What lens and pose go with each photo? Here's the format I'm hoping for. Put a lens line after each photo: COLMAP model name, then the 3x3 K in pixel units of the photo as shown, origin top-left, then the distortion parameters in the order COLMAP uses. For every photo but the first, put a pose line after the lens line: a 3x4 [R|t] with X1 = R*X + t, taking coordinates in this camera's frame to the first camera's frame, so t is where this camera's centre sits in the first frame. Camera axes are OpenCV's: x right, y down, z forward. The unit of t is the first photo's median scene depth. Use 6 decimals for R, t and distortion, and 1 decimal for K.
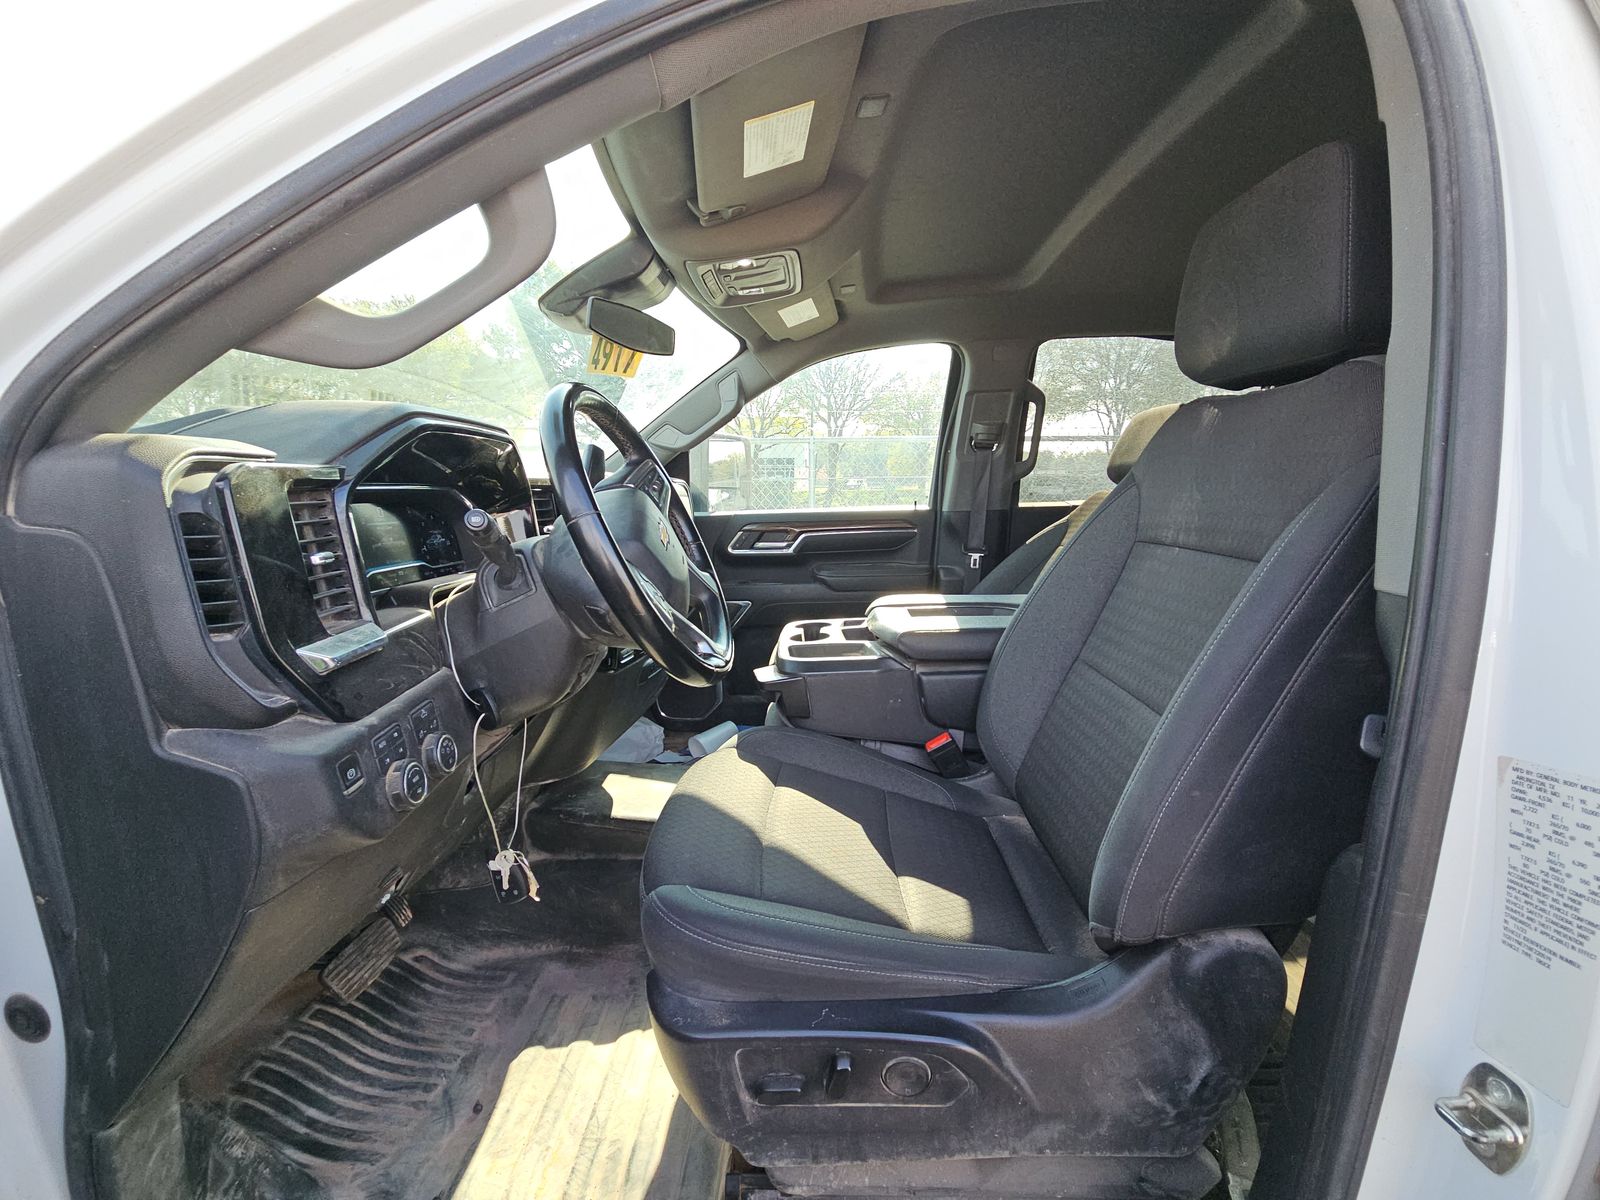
lens RADIAL K [[650.0, 0, 802.6], [0, 650.0, 600.2], [0, 0, 1]] dist [0.004414, -0.007430]
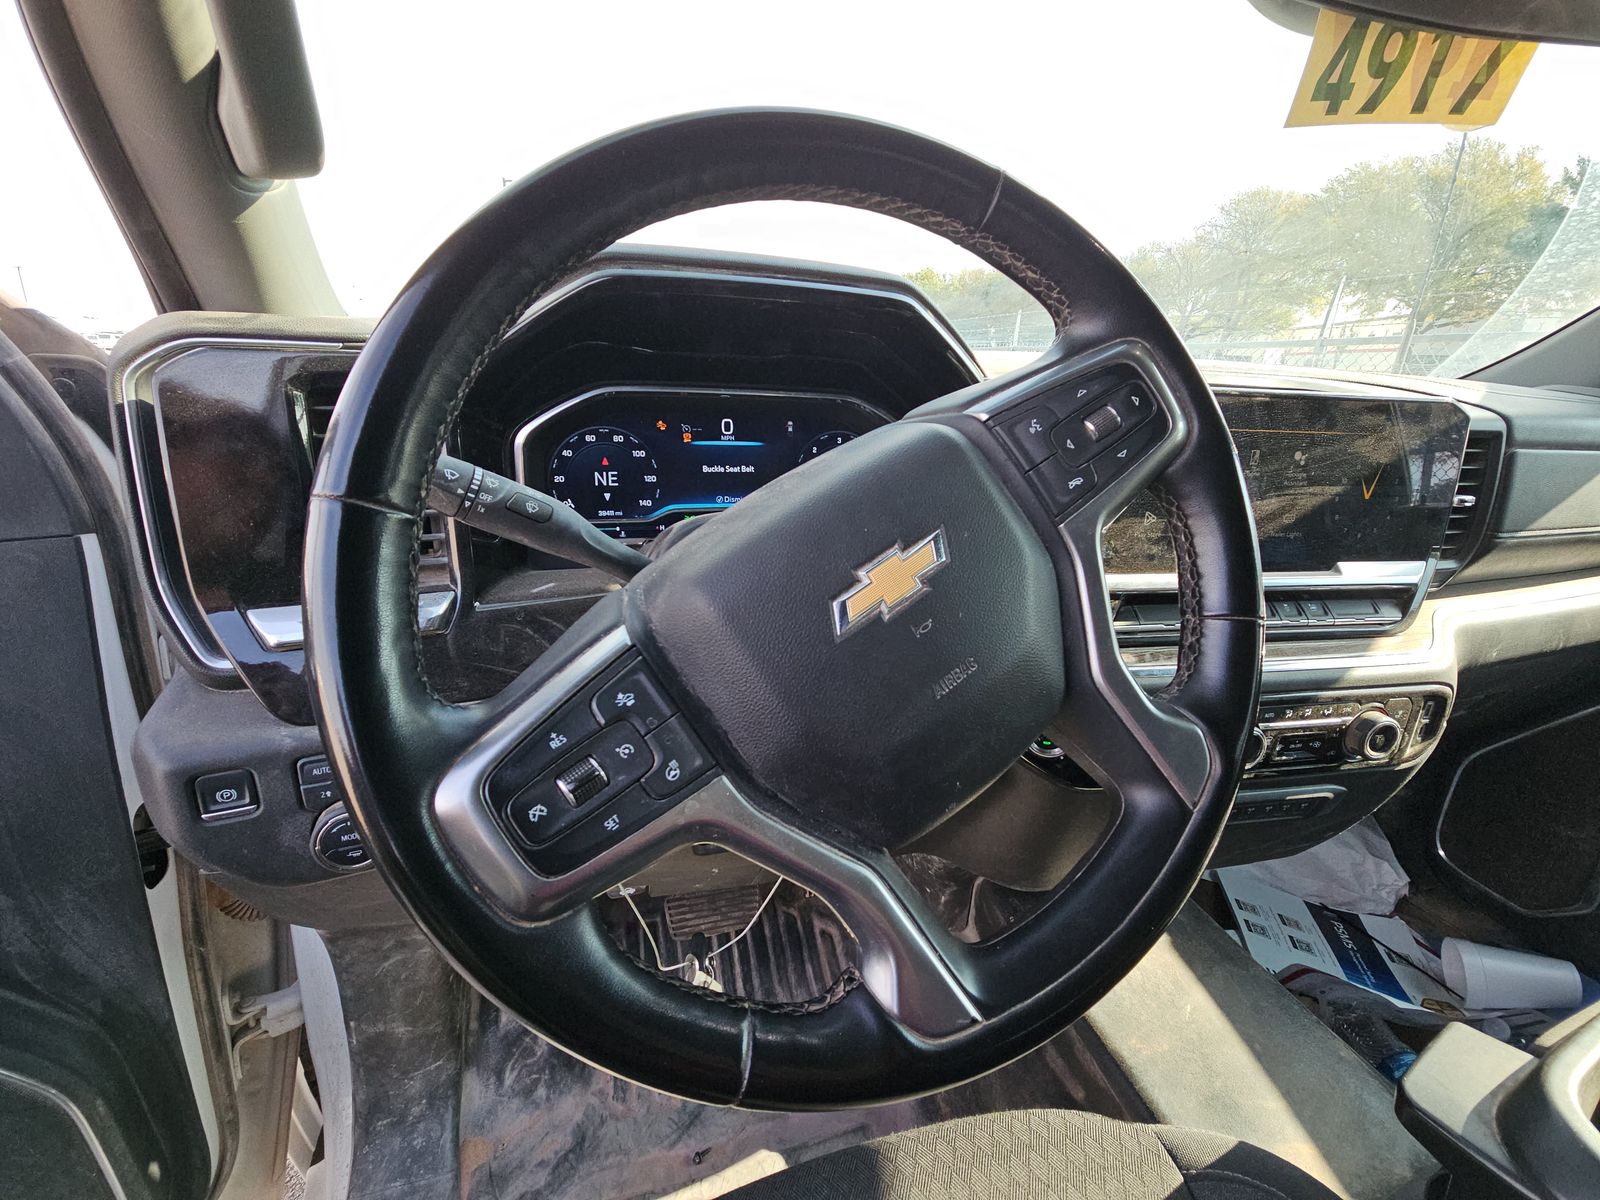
lens RADIAL K [[647.0, 0, 800.0], [0, 647.0, 600.0], [0, 0, 1]] dist [0.000237, -0.006075]
pose [[0.316088, 0.331995, -0.888745, 0.021546], [-0.194824, 0.939523, 0.281673, -0.073689], [0.928511, 0.084116, 0.361653, 0.356859]]
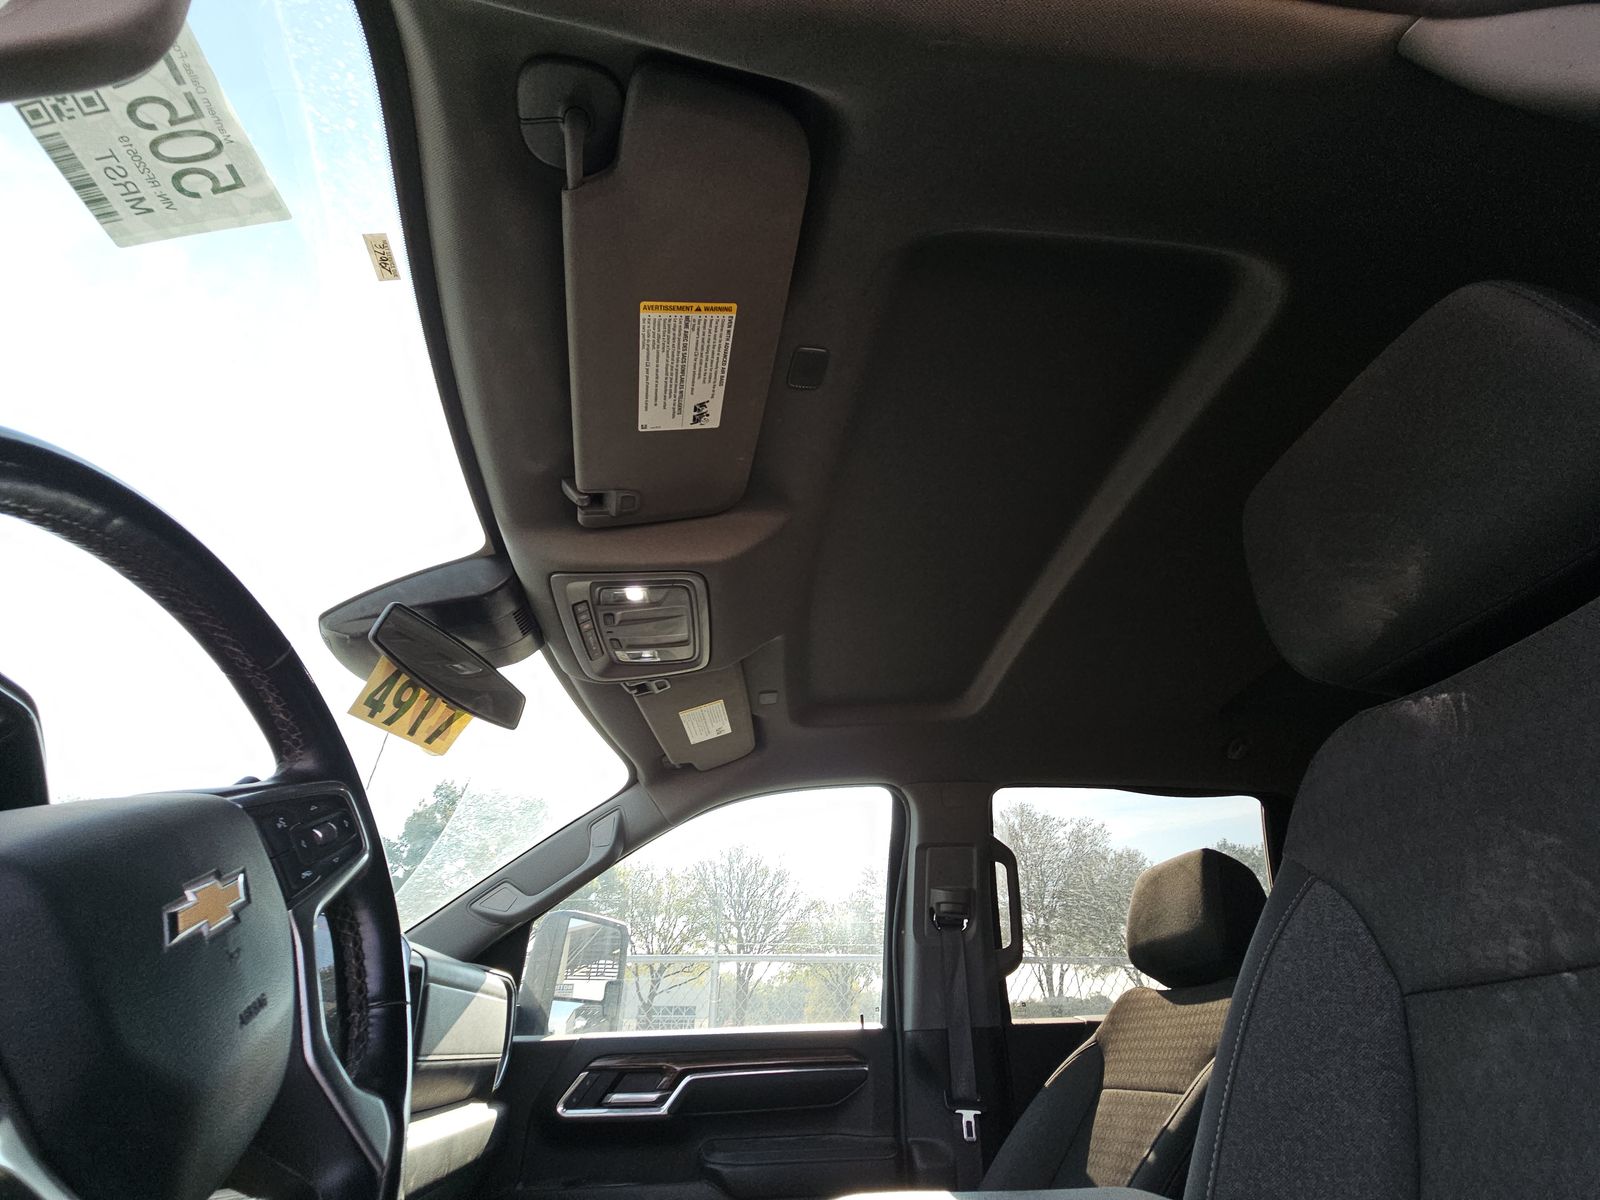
lens RADIAL K [[650.0, 0, 802.6], [0, 650.0, 600.2], [0, 0, 1]] dist [0.004414, -0.007430]
pose [[0.992132, 0.068518, 0.104787, 0.014785], [0.024281, 0.715763, -0.697921, 0.009085], [-0.122823, 0.694974, 0.708467, 0.263538]]
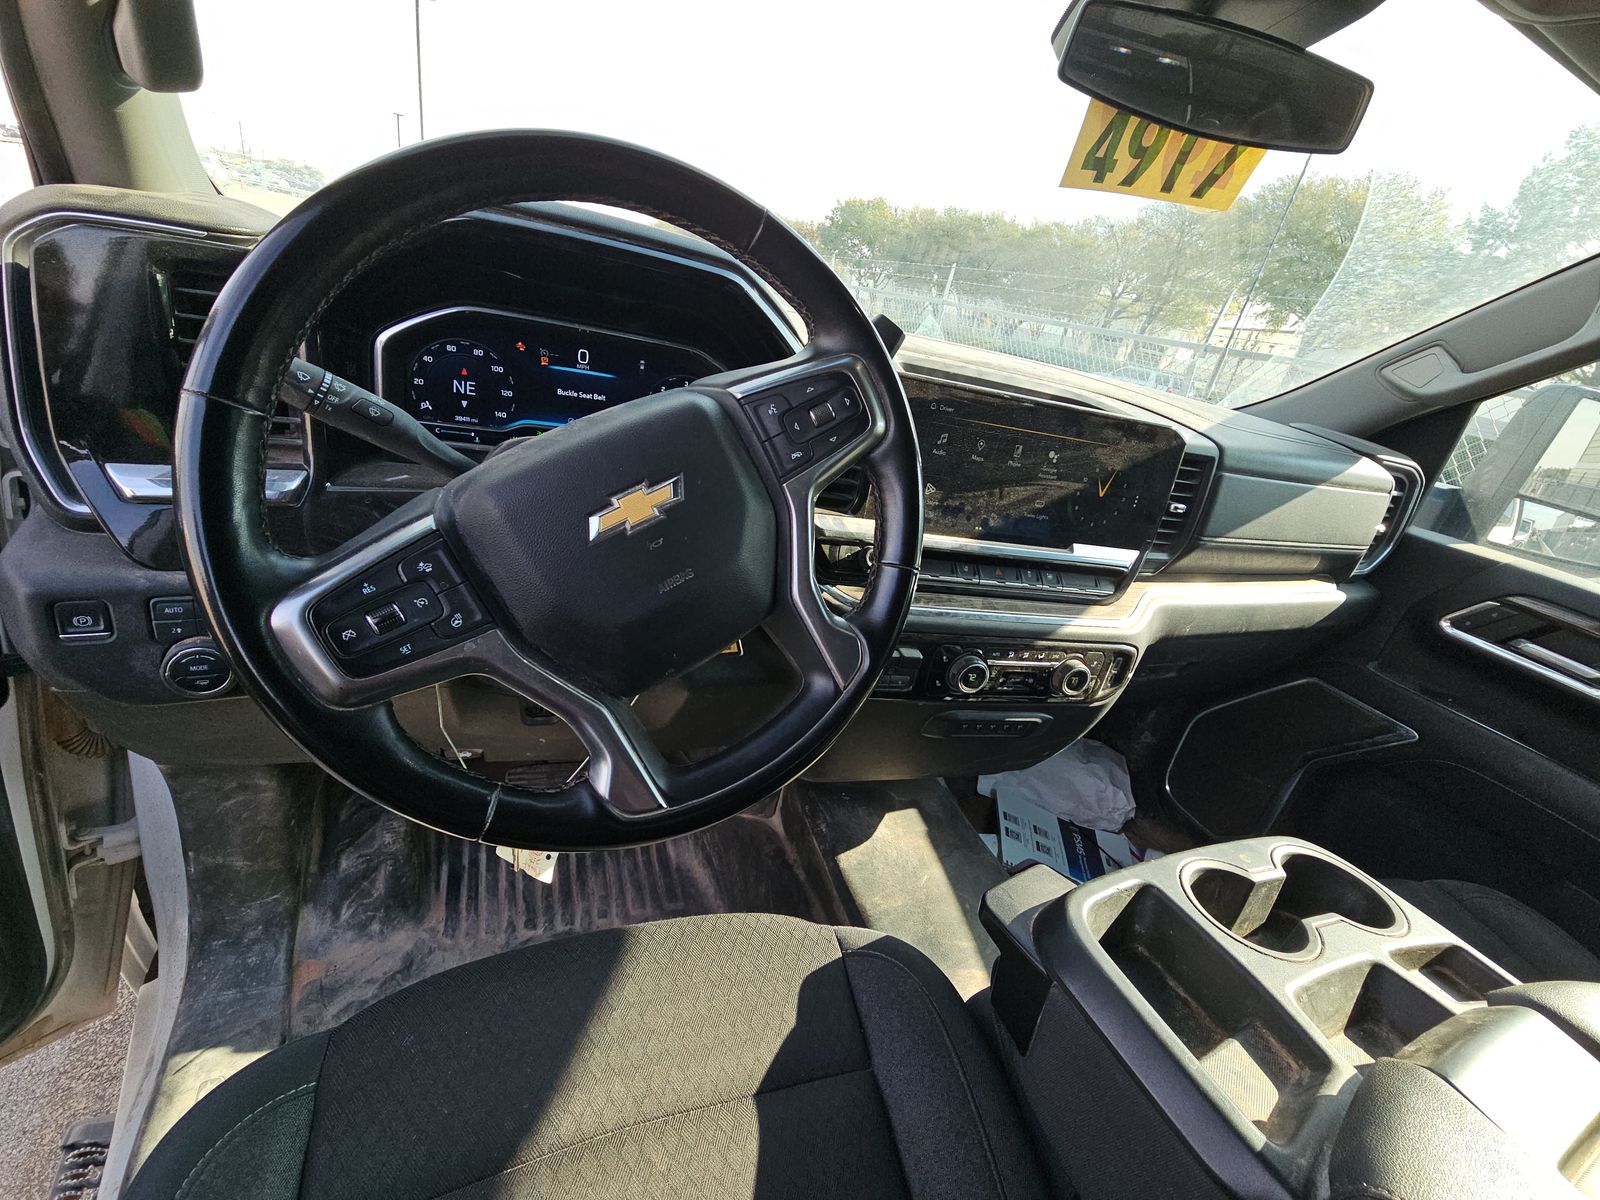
lens RADIAL K [[650.0, 0, 802.6], [0, 650.0, 600.2], [0, 0, 1]] dist [0.004414, -0.007430]
pose [[0.390939, 0.463136, -0.795407, 0.090061], [-0.346590, 0.874645, 0.338927, -0.101092], [0.852668, 0.143180, 0.502451, 0.372073]]
